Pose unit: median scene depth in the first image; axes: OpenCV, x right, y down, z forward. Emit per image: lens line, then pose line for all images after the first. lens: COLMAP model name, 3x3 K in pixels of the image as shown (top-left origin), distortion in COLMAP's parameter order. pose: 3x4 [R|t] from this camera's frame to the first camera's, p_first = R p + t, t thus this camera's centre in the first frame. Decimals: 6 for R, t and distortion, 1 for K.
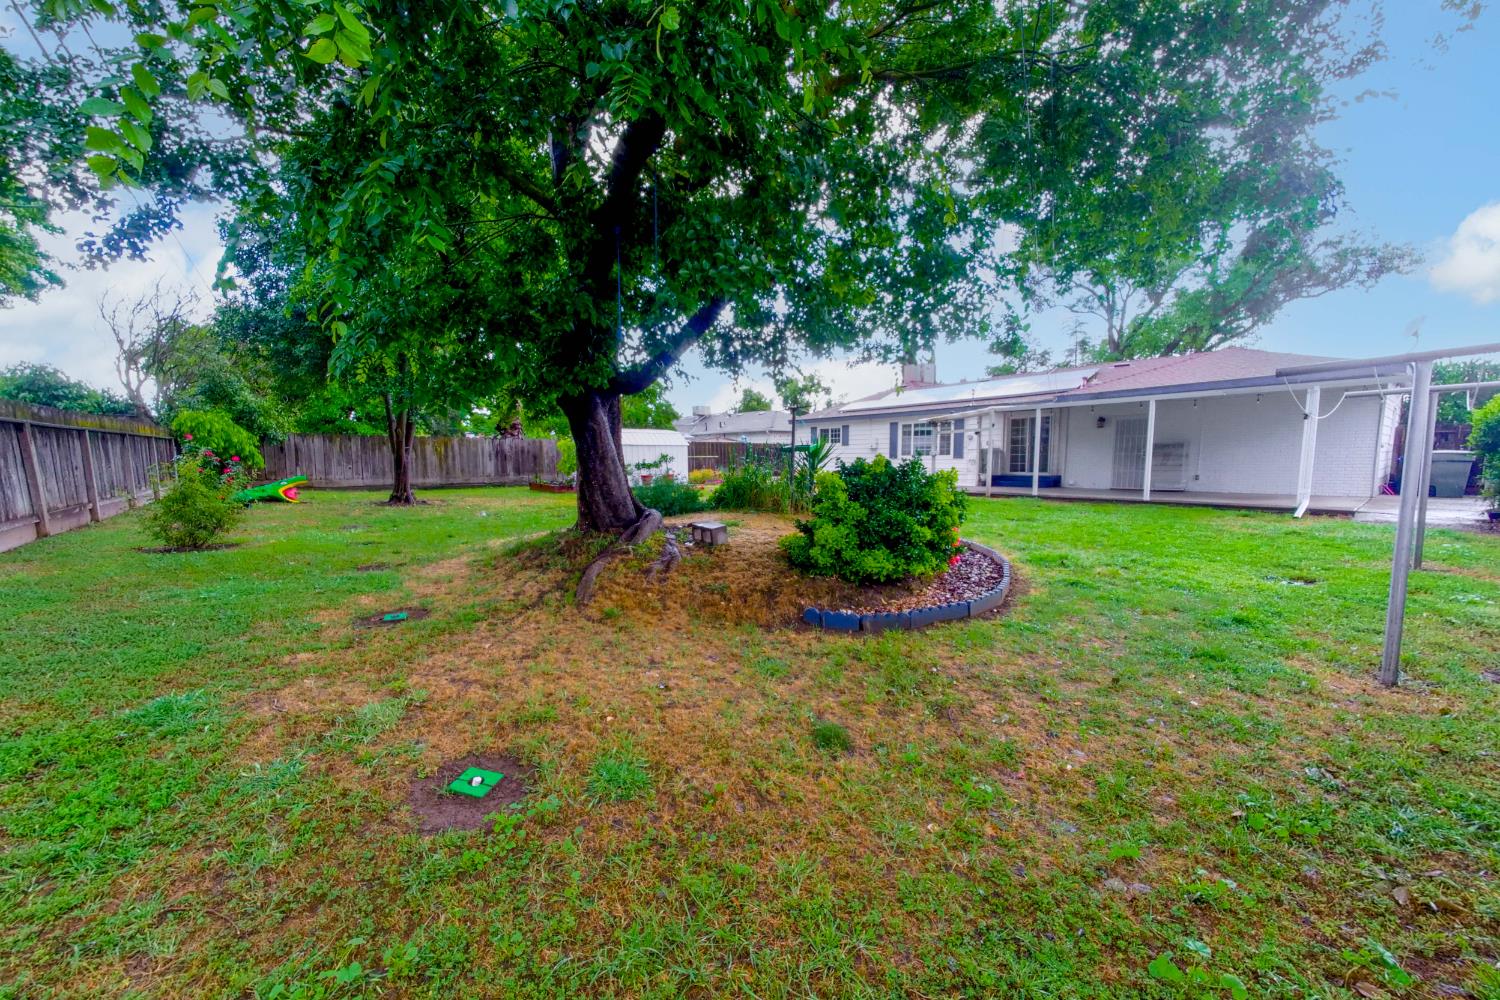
lens RADIAL K [[555.5, 0, 773.1], [0, 555.5, 473.6], [0, 0, 1]] dist [-0.000466, 0.000111]
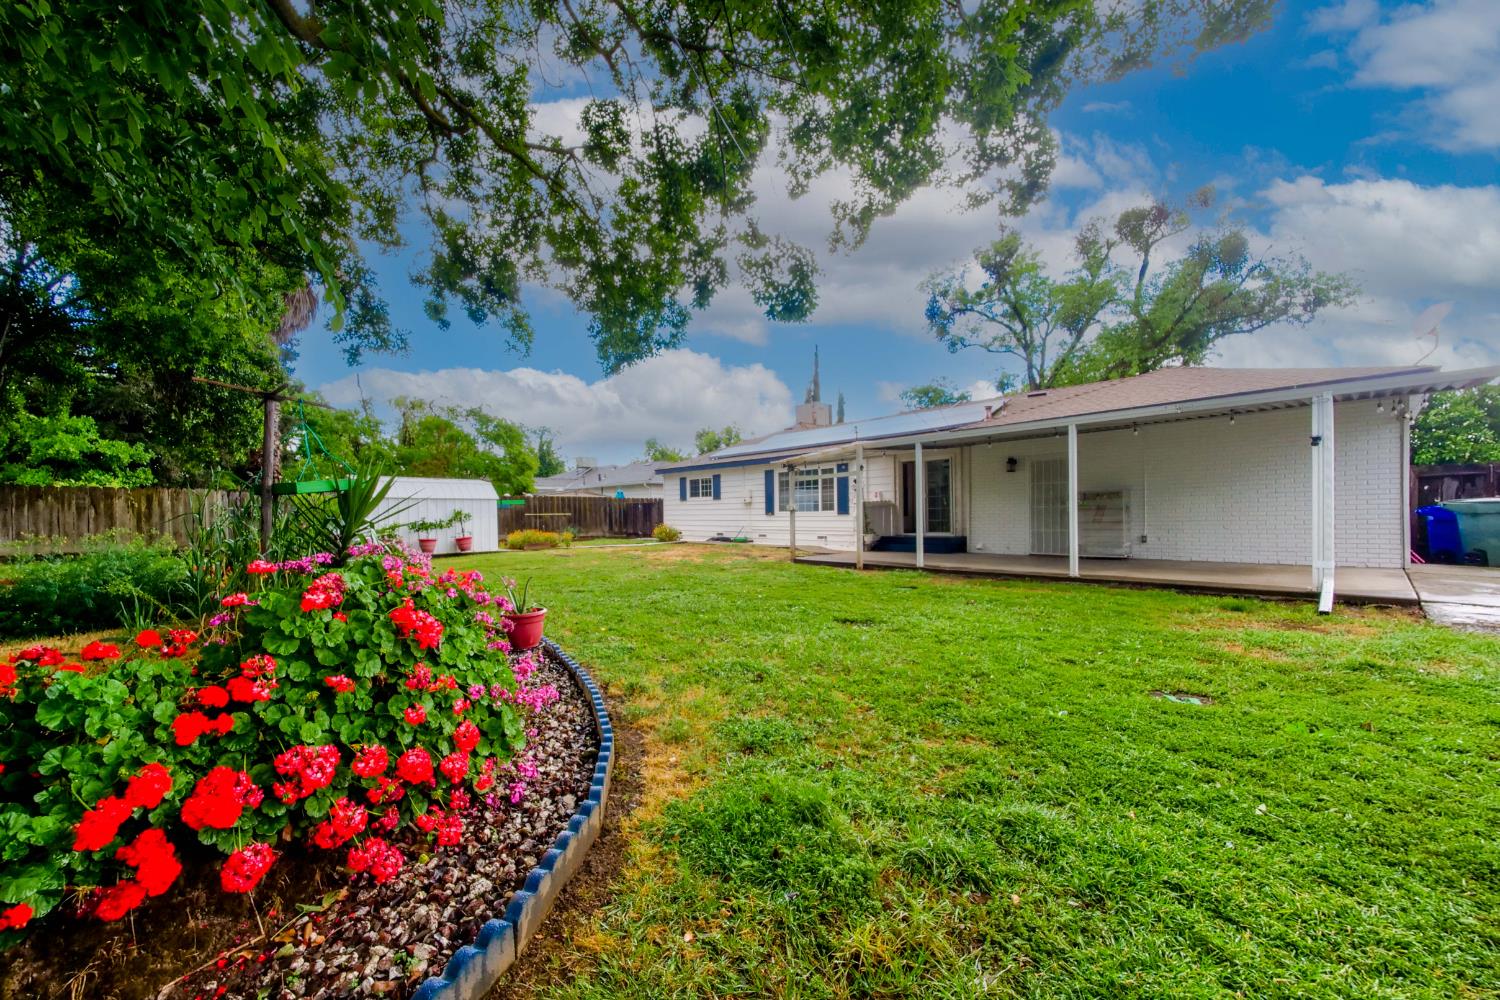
lens RADIAL K [[561.6, 0, 745.2], [0, 561.6, 482.6], [0, 0, 1]] dist [-0.001265, -0.000097]
pose [[0.998557, -0.001496, 0.053684, 0.158426], [0.006253, 0.996052, -0.088547, -0.003088], [-0.053340, 0.088754, 0.994624, 0.223873]]
